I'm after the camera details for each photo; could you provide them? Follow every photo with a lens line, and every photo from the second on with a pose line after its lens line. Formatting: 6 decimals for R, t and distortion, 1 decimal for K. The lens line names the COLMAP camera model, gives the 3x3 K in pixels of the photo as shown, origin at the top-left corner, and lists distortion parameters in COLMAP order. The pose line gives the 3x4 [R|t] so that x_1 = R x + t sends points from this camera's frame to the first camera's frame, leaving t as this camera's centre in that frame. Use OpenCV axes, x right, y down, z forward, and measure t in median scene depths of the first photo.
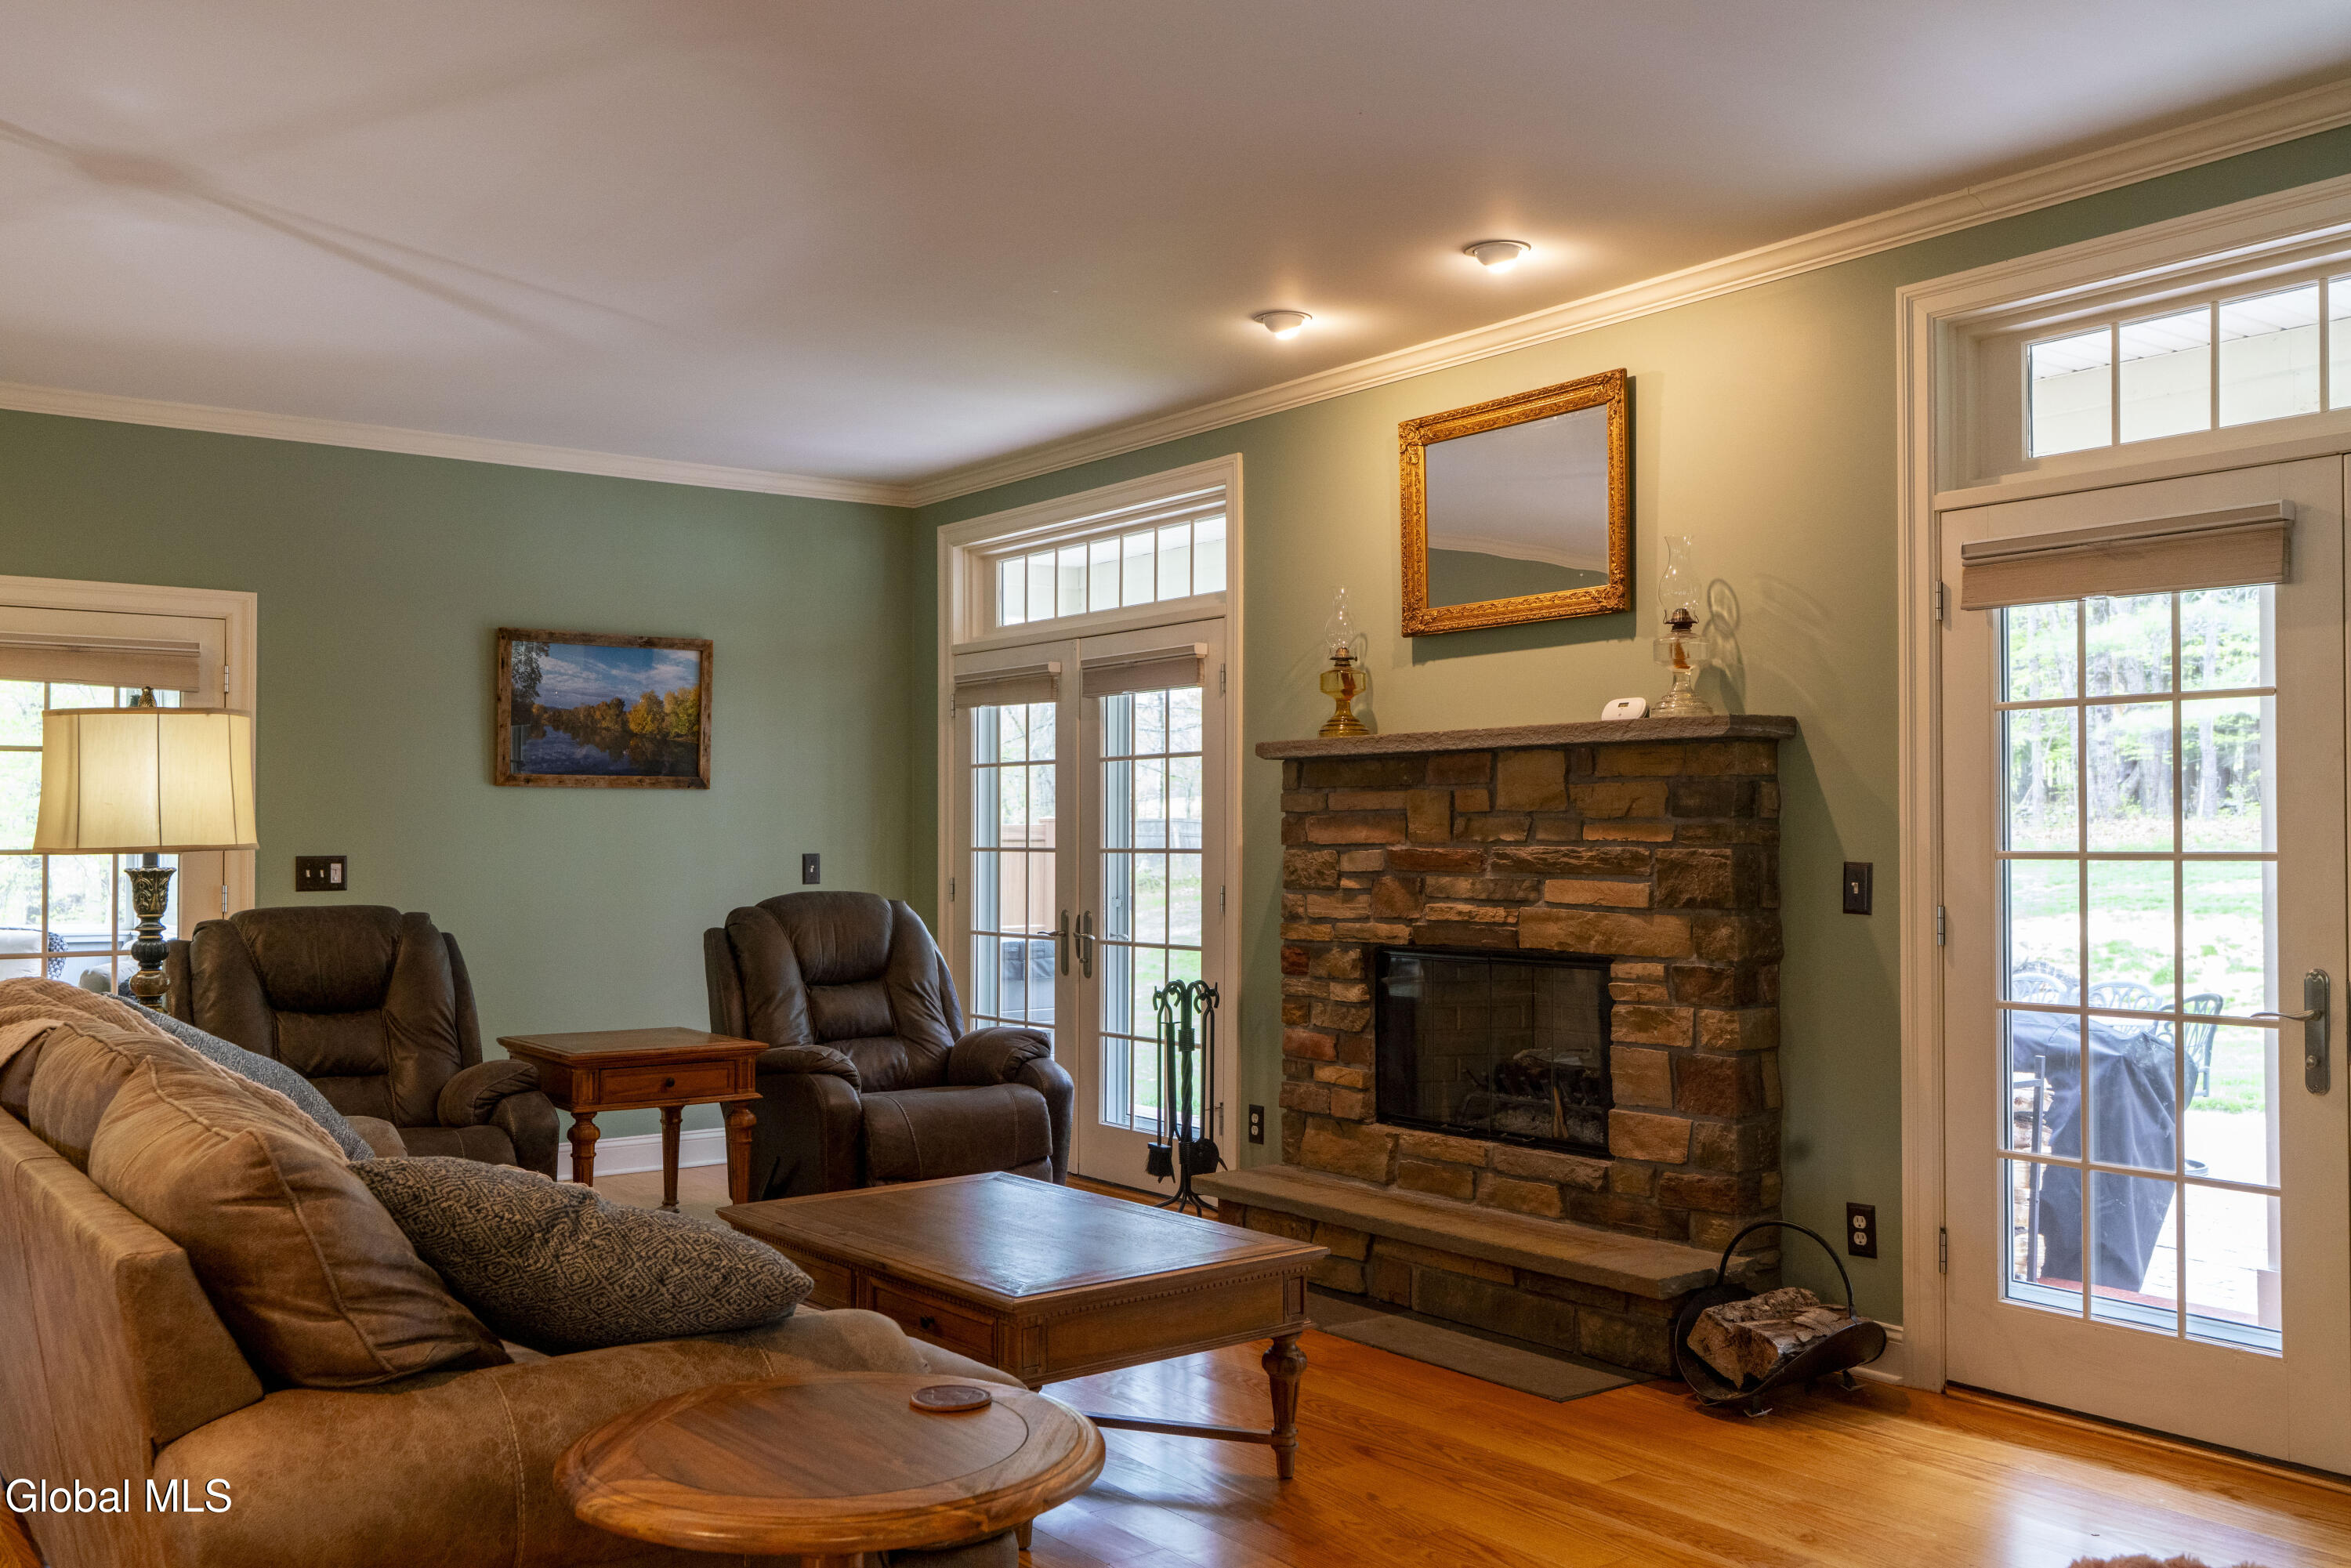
lens RADIAL K [[1976.7, 0, 1175.5], [0, 1976.7, 784.0], [0, 0, 1]] dist [-0.001943, -0.000836]
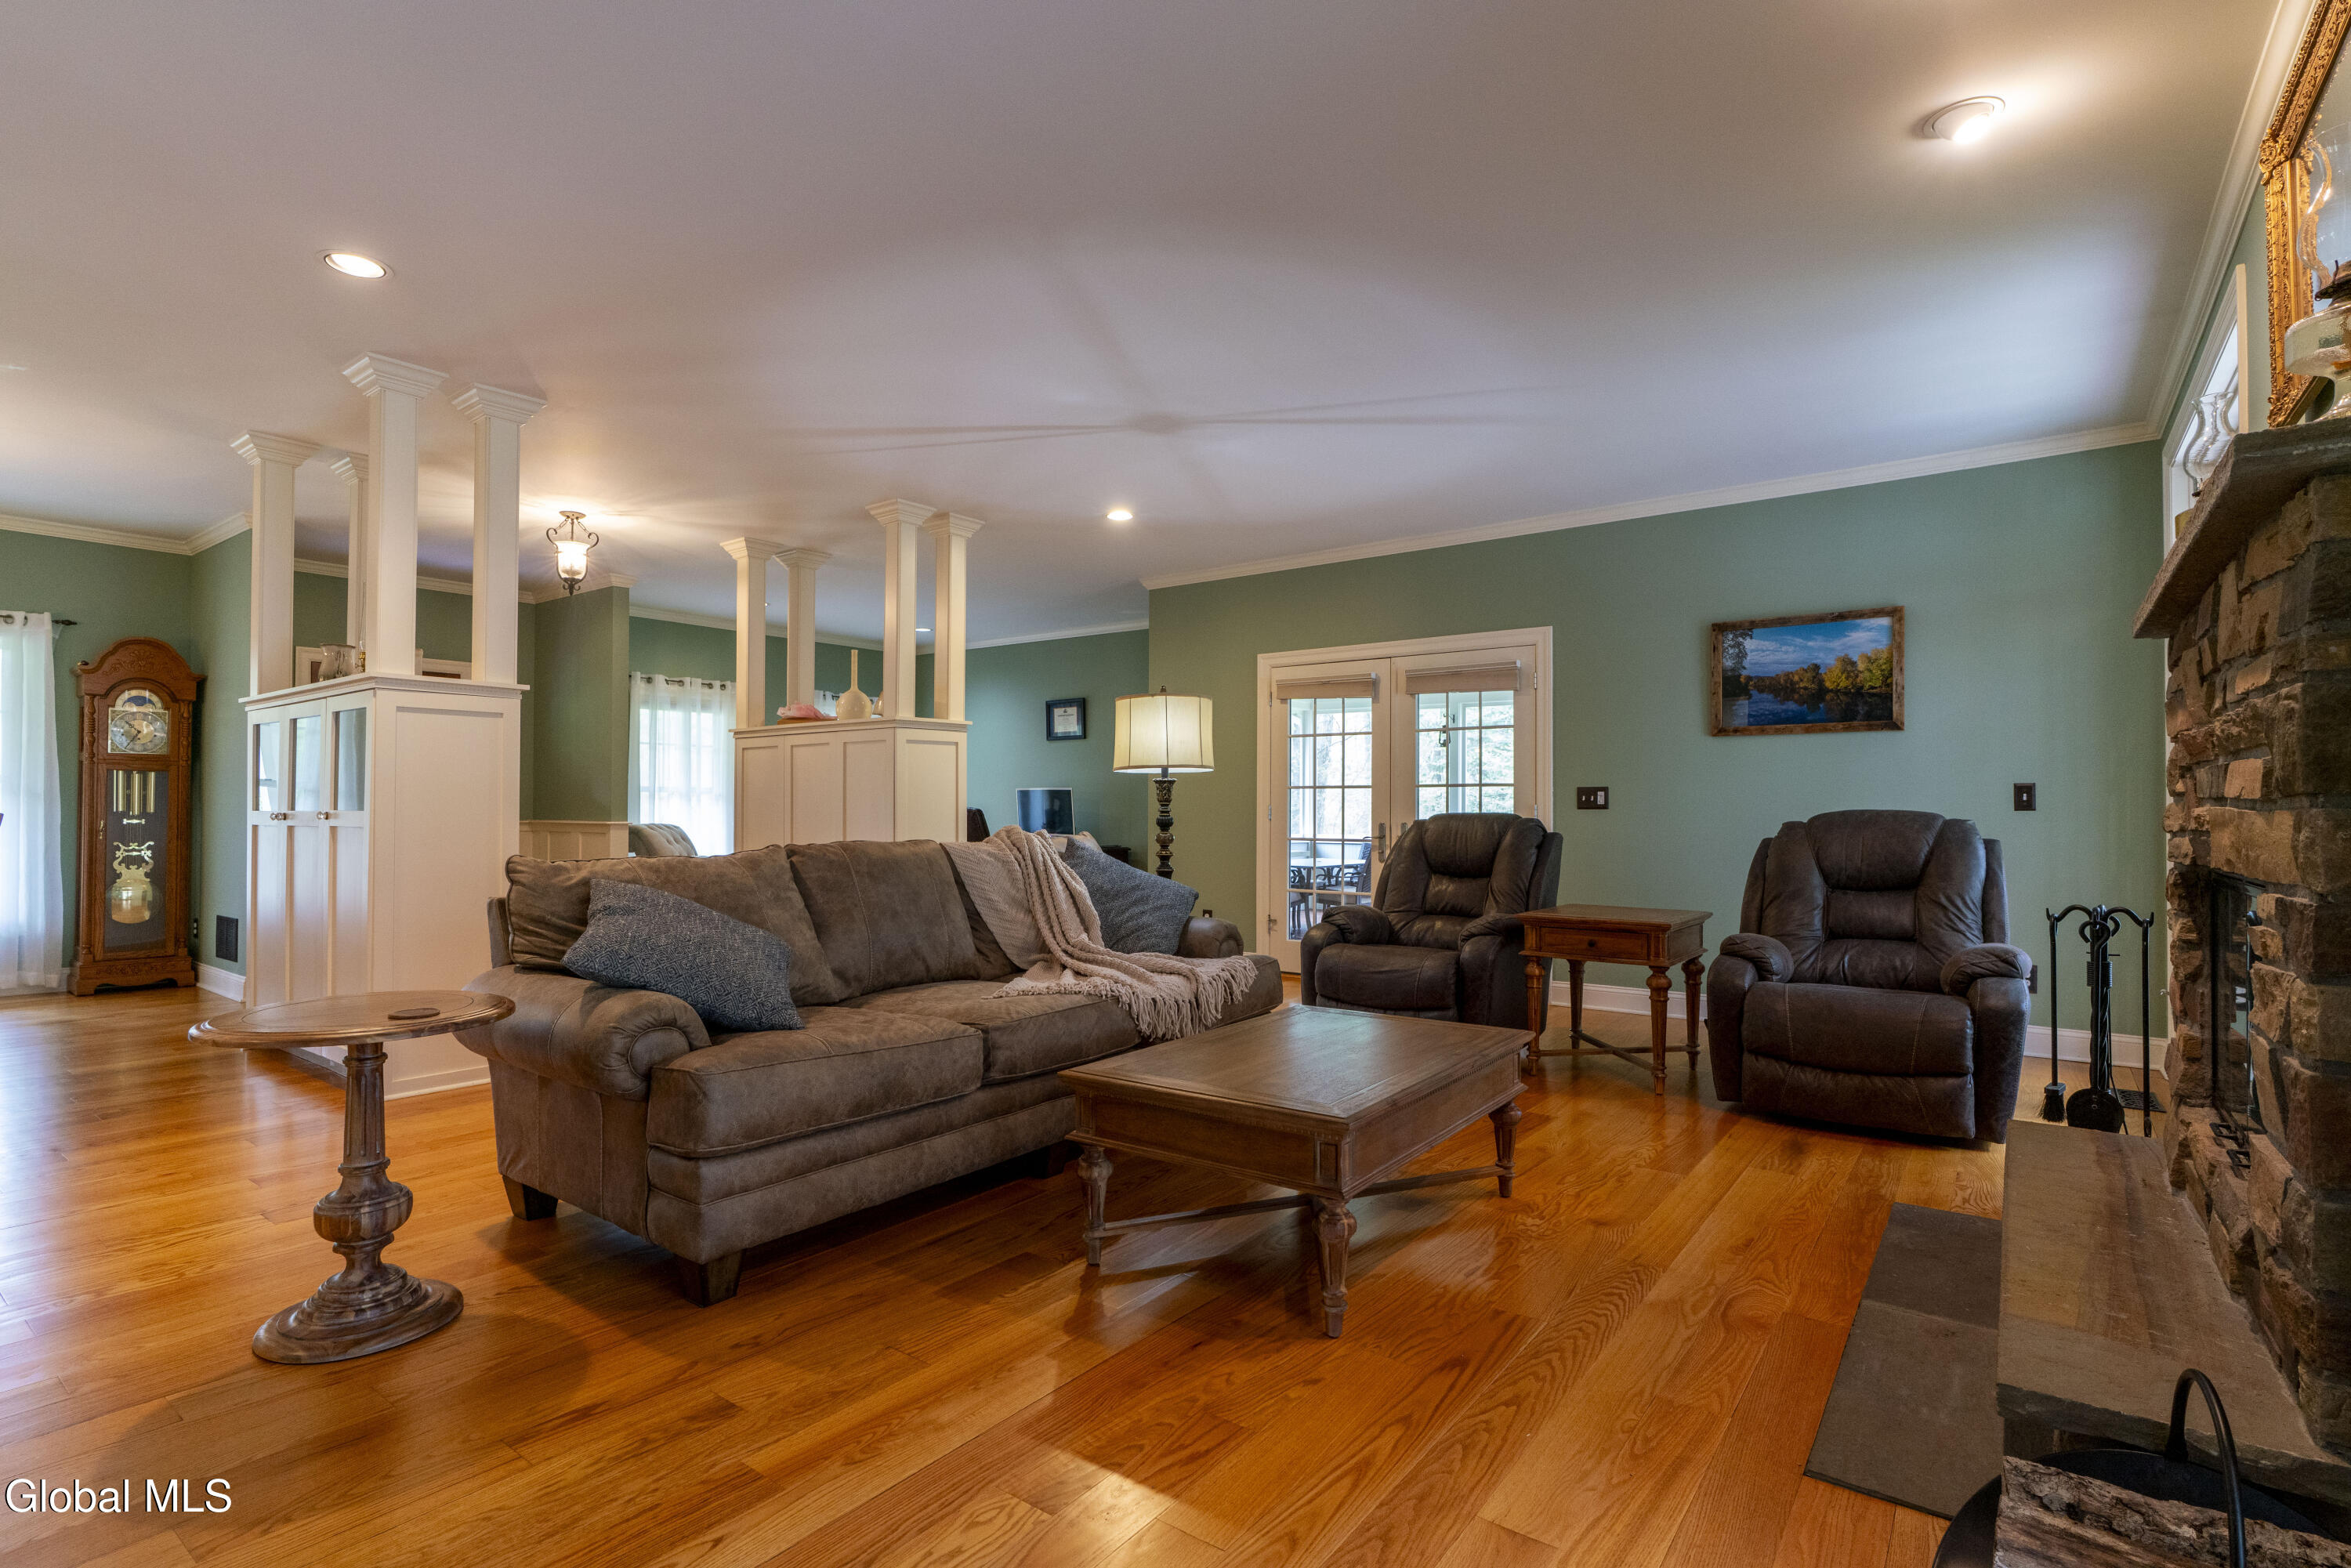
lens RADIAL K [[1132.9, 0, 1169.8], [0, 1132.9, 792.6], [0, 0, 1]] dist [-0.002834, -0.000767]
pose [[0.266856, -0.013915, -0.963636, 0.319938], [0.021929, 0.999725, -0.008363, 0.038107], [0.963487, -0.018899, 0.267088, 0.404004]]
